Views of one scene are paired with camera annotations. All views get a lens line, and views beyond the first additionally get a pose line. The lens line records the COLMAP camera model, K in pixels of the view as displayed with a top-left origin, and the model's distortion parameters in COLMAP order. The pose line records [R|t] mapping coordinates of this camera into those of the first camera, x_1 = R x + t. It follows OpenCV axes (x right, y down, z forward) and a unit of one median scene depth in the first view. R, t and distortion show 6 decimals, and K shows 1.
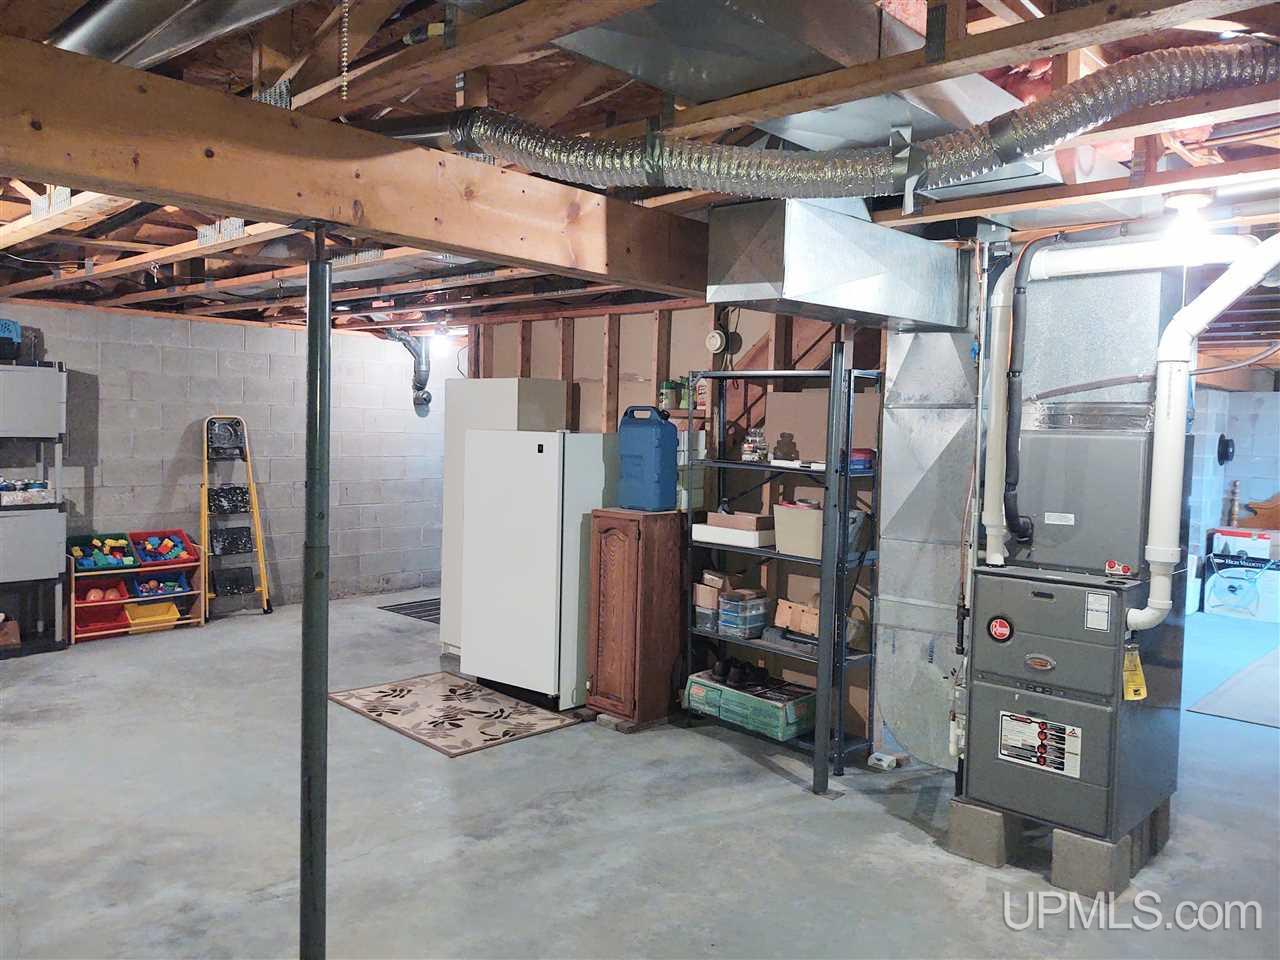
lens RADIAL K [[964.6, 0, 628.4], [0, 964.6, 475.5], [0, 0, 1]] dist [0.032292, -0.063720]
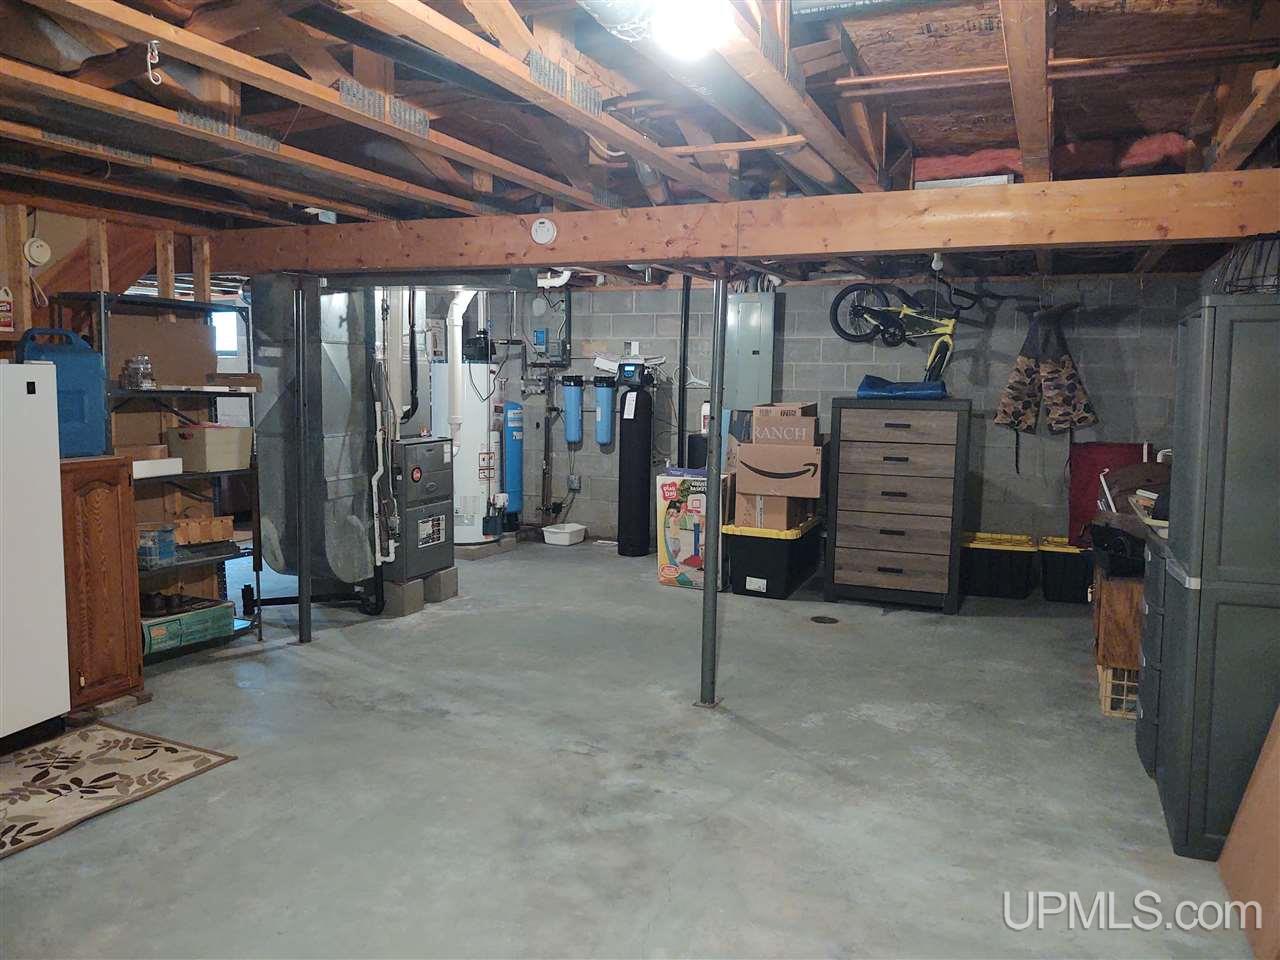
lens RADIAL K [[964.6, 0, 634.0], [0, 964.6, 477.7], [0, 0, 1]] dist [0.032292, -0.063720]
pose [[-0.344744, -0.133004, 0.929226, -1.028704], [0.025292, 0.988236, 0.150833, -0.065933], [-0.938356, 0.075500, -0.337324, 0.923180]]
